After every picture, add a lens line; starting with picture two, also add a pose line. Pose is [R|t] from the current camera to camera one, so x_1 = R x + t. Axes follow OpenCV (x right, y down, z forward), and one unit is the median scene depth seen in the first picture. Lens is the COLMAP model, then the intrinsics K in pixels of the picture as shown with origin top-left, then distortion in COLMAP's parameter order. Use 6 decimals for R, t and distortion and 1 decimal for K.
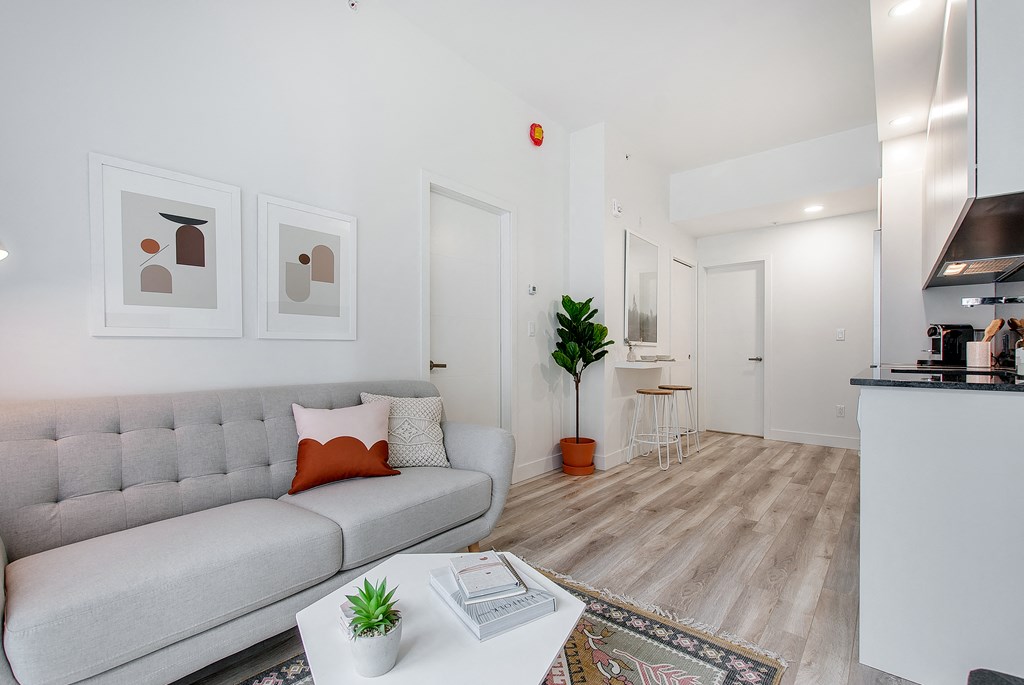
lens RADIAL K [[462.0, 0, 510.0], [0, 462.0, 355.7], [0, 0, 1]] dist [0.011984, -0.000020]
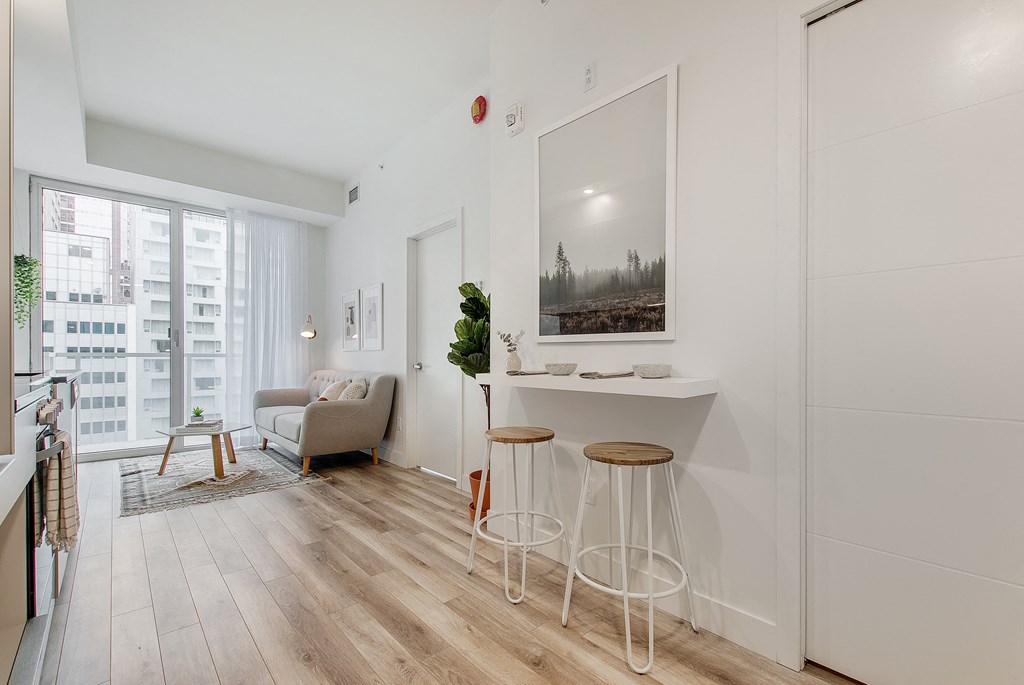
lens RADIAL K [[462.0, 0, 510.0], [0, 462.0, 355.7], [0, 0, 1]] dist [0.011984, -0.000020]
pose [[-0.177056, -0.002813, -0.984197, 0.835092], [-0.006681, 0.999976, -0.001657, -0.007271], [0.984178, 0.006282, -0.177071, 1.104813]]
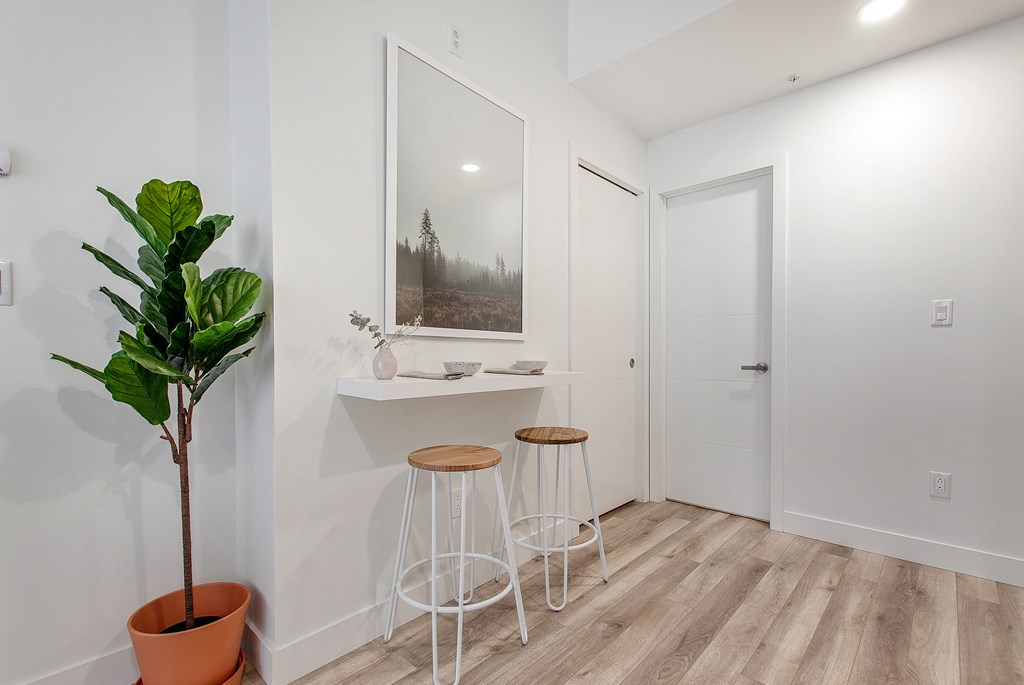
lens RADIAL K [[472.6, 0, 508.0], [0, 472.6, 359.1], [0, 0, 1]] dist [-0.000610, -0.000133]
pose [[0.998235, 0.001508, -0.059364, 0.388901], [-0.001149, 0.999981, 0.006084, -0.005706], [0.059373, -0.006005, 0.998218, 0.628616]]
